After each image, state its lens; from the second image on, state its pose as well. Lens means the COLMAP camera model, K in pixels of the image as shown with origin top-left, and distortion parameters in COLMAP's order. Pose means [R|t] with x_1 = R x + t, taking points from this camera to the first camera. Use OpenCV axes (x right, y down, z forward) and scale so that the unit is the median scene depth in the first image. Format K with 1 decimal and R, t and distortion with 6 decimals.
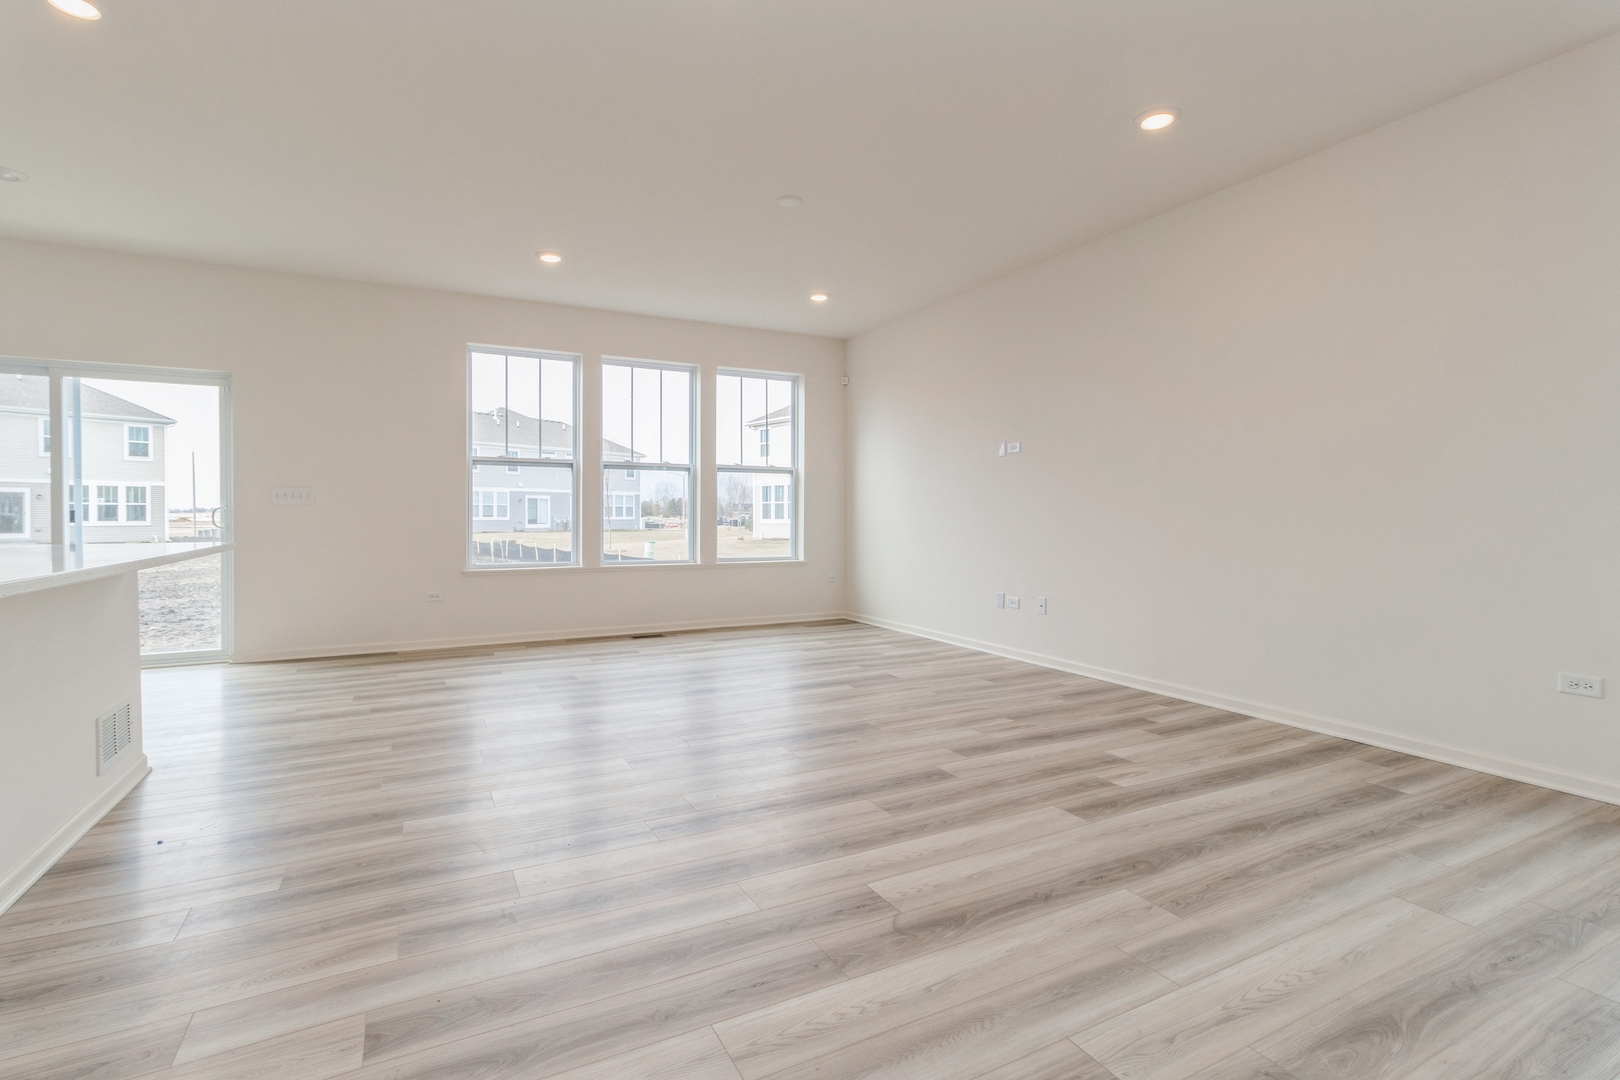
lens RADIAL K [[753.8, 0, 806.8], [0, 753.8, 502.0], [0, 0, 1]] dist [0.003444, 0.000260]
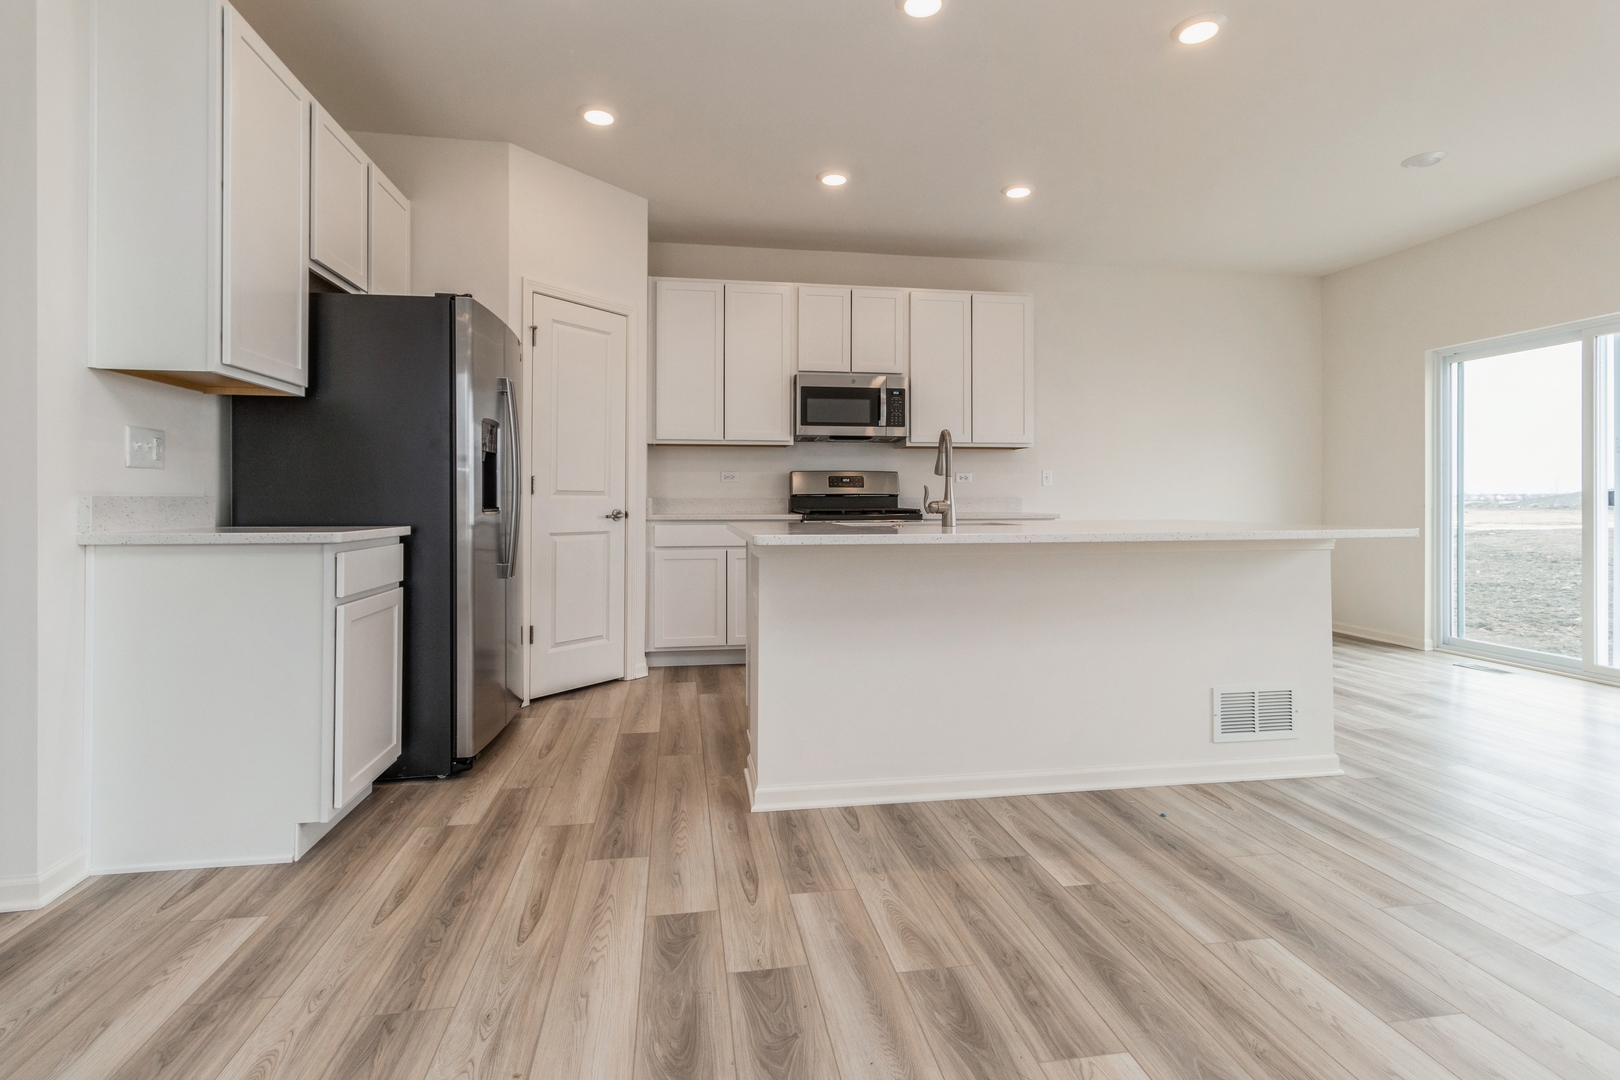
lens RADIAL K [[753.8, 0, 806.8], [0, 753.8, 502.0], [0, 0, 1]] dist [0.003444, 0.000260]
pose [[-0.299308, 0.011462, -0.954088, 0.327196], [0.021599, 0.999753, 0.005235, 0.000032], [0.953912, -0.019040, -0.299481, 0.971947]]
